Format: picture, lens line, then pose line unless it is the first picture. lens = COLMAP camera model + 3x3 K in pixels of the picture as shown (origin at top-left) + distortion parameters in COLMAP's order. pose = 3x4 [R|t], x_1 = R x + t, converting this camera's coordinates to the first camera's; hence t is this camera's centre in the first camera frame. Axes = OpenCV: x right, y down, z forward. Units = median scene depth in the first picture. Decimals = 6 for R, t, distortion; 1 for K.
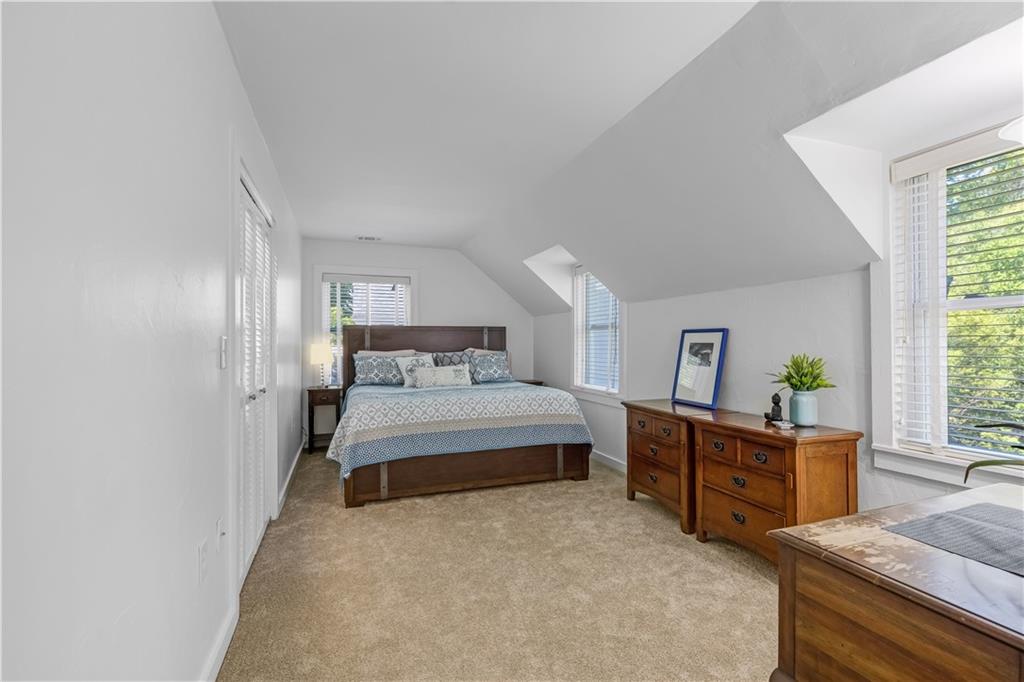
lens RADIAL K [[462.2, 0, 510.5], [0, 462.2, 345.4], [0, 0, 1]] dist [-0.001008, -0.000853]
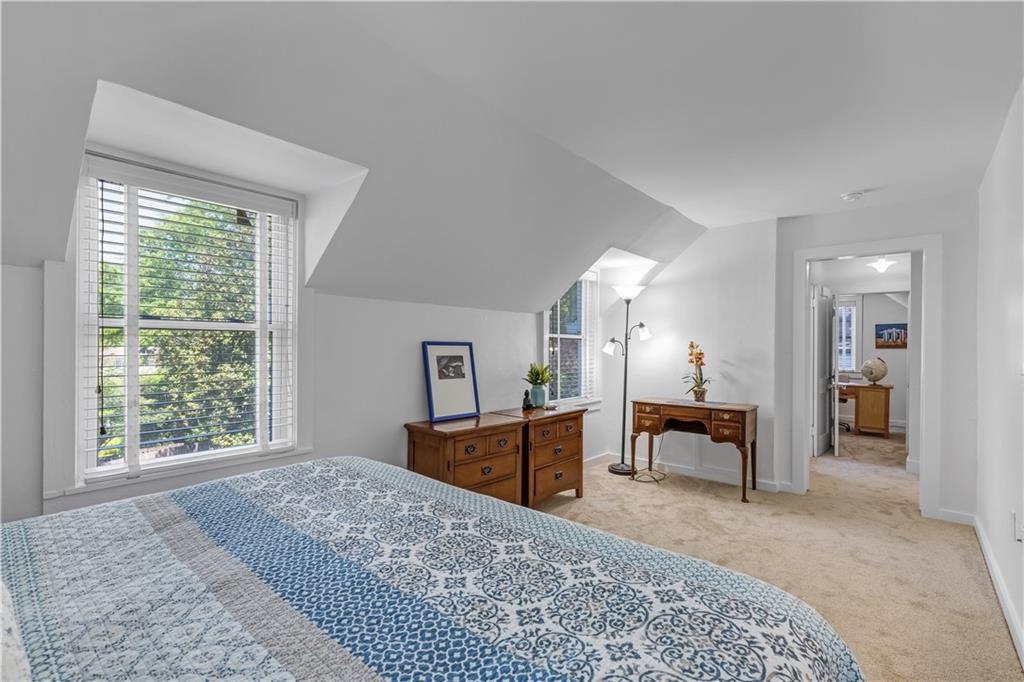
lens RADIAL K [[462.2, 0, 510.5], [0, 462.2, 345.4], [0, 0, 1]] dist [-0.001008, -0.000853]
pose [[-0.486720, 0.008083, 0.873521, -0.543377], [0.010015, 0.999943, -0.003672, -0.023568], [-0.873501, 0.006961, -0.486773, 1.429108]]
